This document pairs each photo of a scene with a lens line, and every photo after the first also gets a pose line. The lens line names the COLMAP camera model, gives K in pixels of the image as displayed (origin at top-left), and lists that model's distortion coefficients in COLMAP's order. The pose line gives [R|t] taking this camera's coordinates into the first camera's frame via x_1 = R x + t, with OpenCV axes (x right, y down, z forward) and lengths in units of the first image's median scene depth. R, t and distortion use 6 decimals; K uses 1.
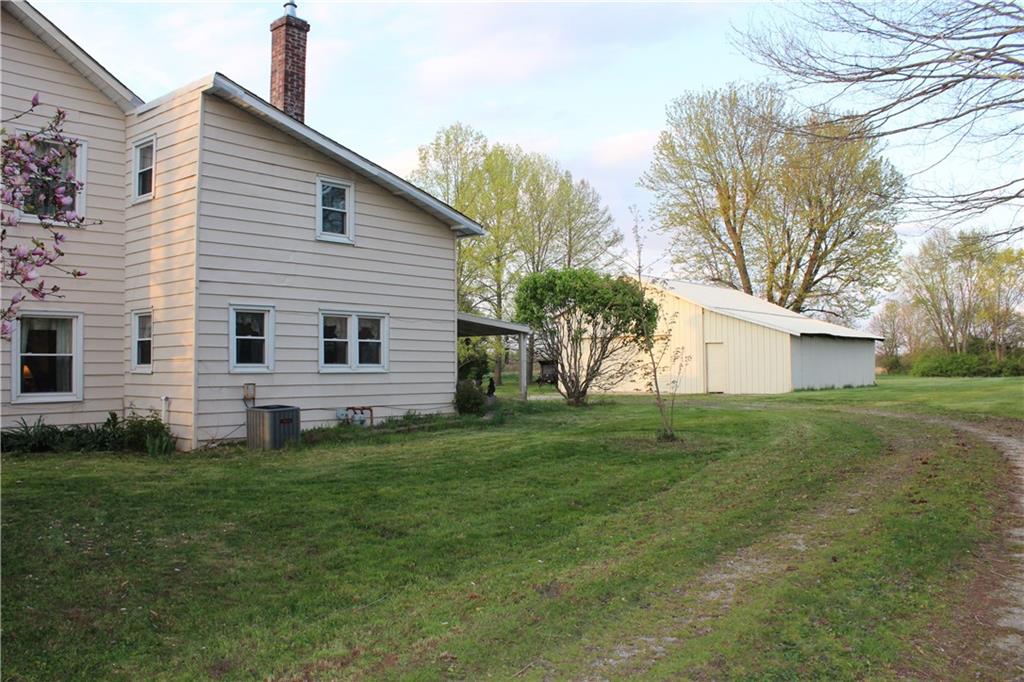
lens RADIAL K [[869.9, 0, 502.0], [0, 869.9, 341.5], [0, 0, 1]] dist [-0.165374, 0.115833]
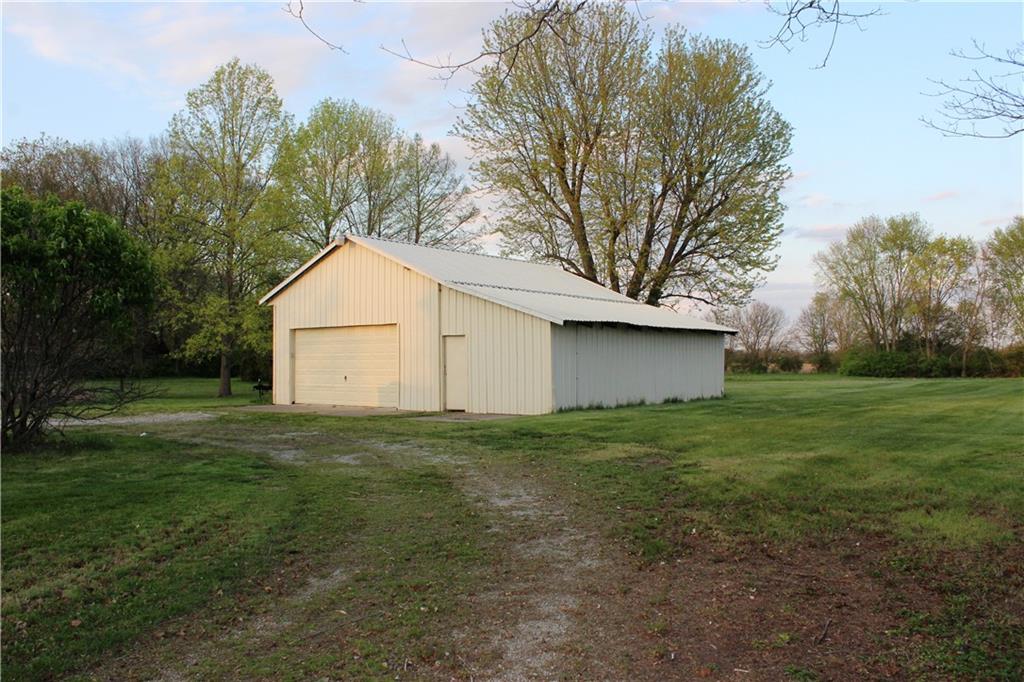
lens RADIAL K [[869.9, 0, 508.3], [0, 869.9, 343.0], [0, 0, 1]] dist [-0.165374, 0.115833]
pose [[0.998086, 0.005084, 0.061639, 0.073287], [-0.005580, 0.999953, 0.007879, 0.000500], [-0.061596, -0.008207, 0.998067, 0.097872]]
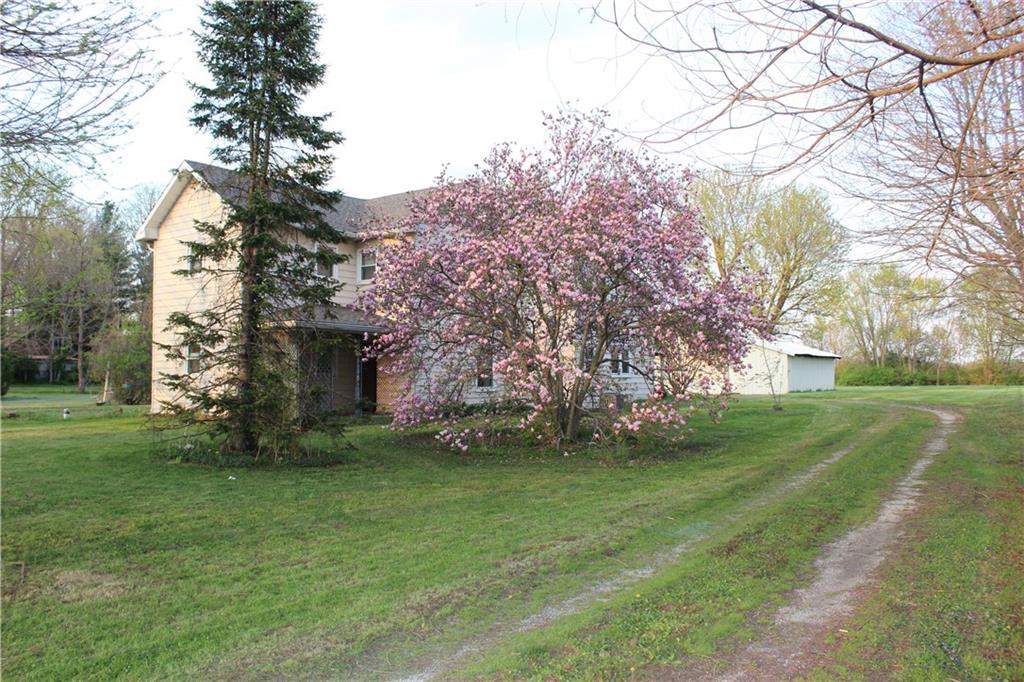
lens RADIAL K [[869.9, 0, 514.7], [0, 869.9, 339.8], [0, 0, 1]] dist [-0.165374, 0.115833]
pose [[0.994486, 0.014425, 0.103877, -0.083638], [-0.013374, 0.999852, -0.010809, -0.003260], [-0.104017, 0.009360, 0.994531, -0.126205]]
